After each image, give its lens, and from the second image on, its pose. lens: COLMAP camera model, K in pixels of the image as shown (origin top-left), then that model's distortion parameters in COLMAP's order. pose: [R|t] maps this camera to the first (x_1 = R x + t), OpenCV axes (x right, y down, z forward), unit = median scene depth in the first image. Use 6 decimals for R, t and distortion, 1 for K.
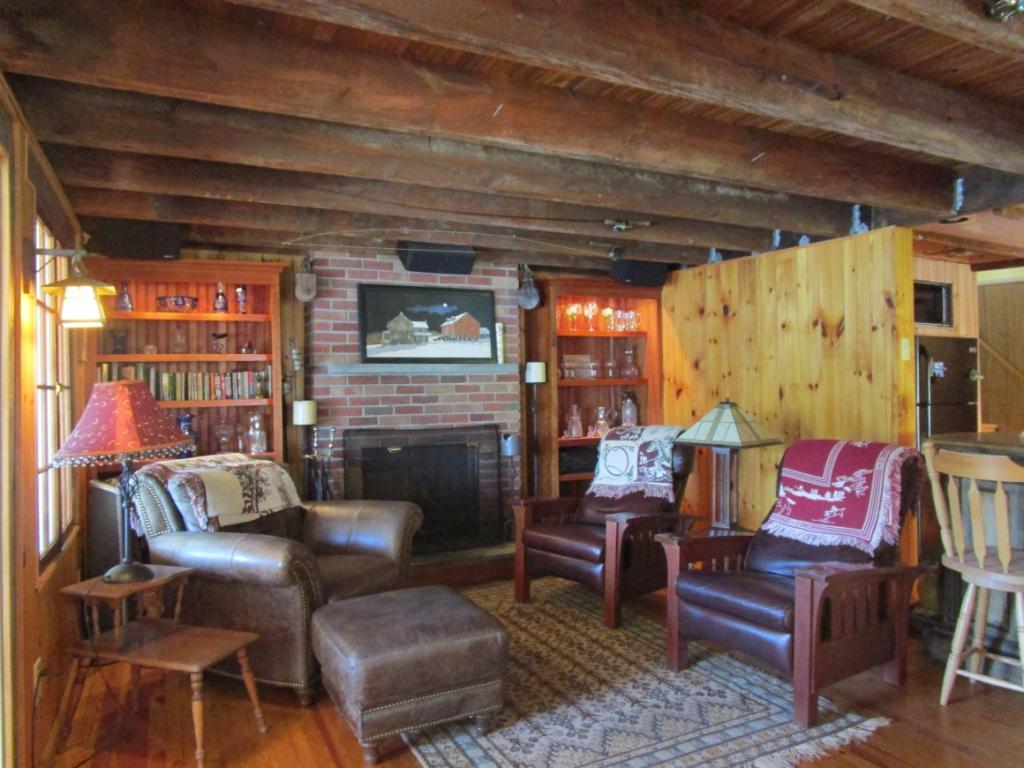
lens RADIAL K [[731.3, 0, 513.6], [0, 731.3, 381.9], [0, 0, 1]] dist [-0.027182, 0.014709]
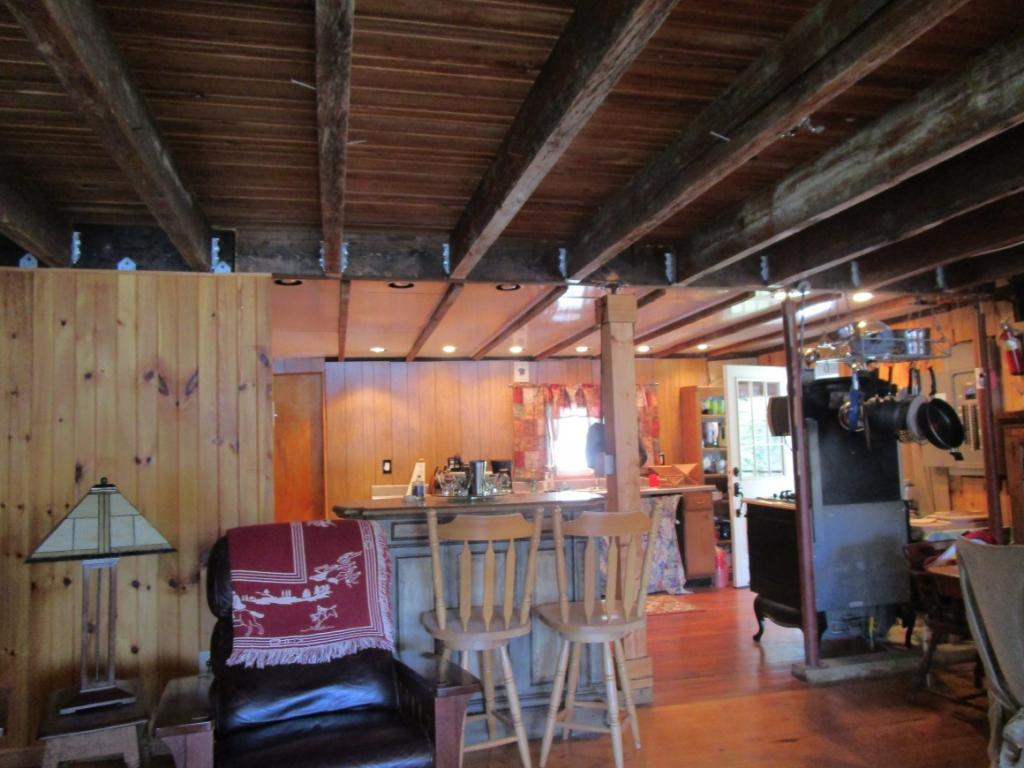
lens RADIAL K [[731.3, 0, 510.8], [0, 731.3, 380.4], [0, 0, 1]] dist [-0.027182, 0.014709]
pose [[0.232693, 0.085761, 0.968762, -0.288198], [0.027804, 0.995111, -0.094772, 0.007747], [-0.972153, 0.048988, 0.229170, 0.586575]]
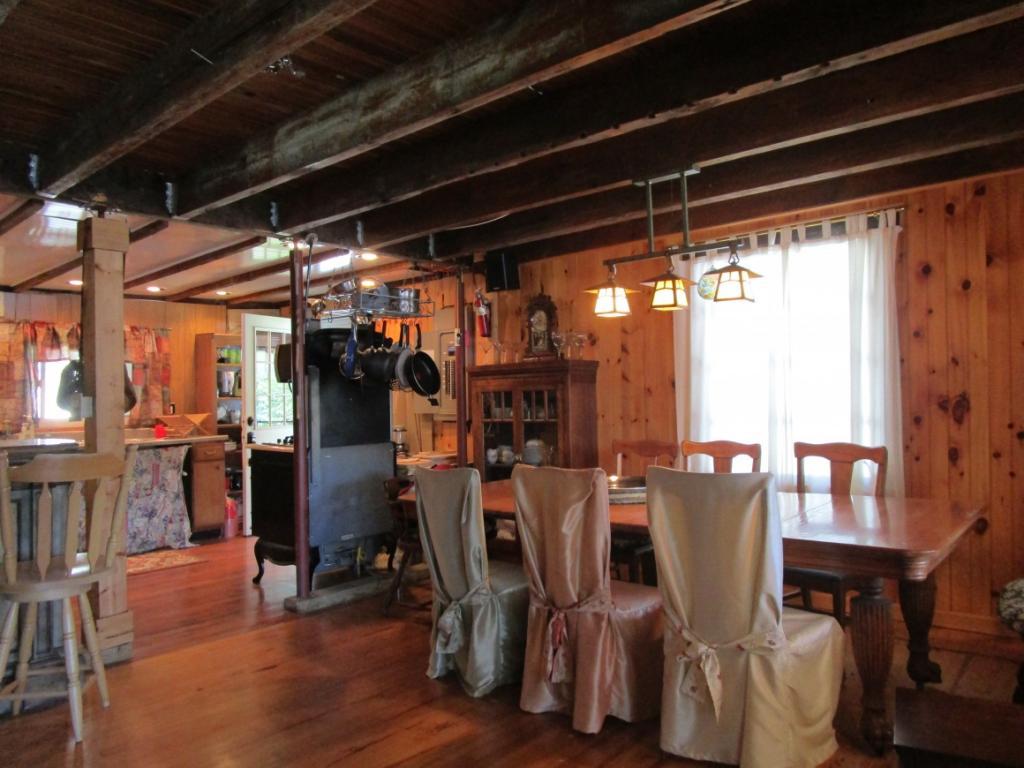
lens RADIAL K [[731.3, 0, 516.5], [0, 731.3, 383.7], [0, 0, 1]] dist [-0.027182, 0.014709]
pose [[-0.368927, 0.026581, 0.929078, -0.299207], [0.020371, 0.999582, -0.020509, 0.024528], [-0.929235, 0.011360, -0.369315, 0.546610]]
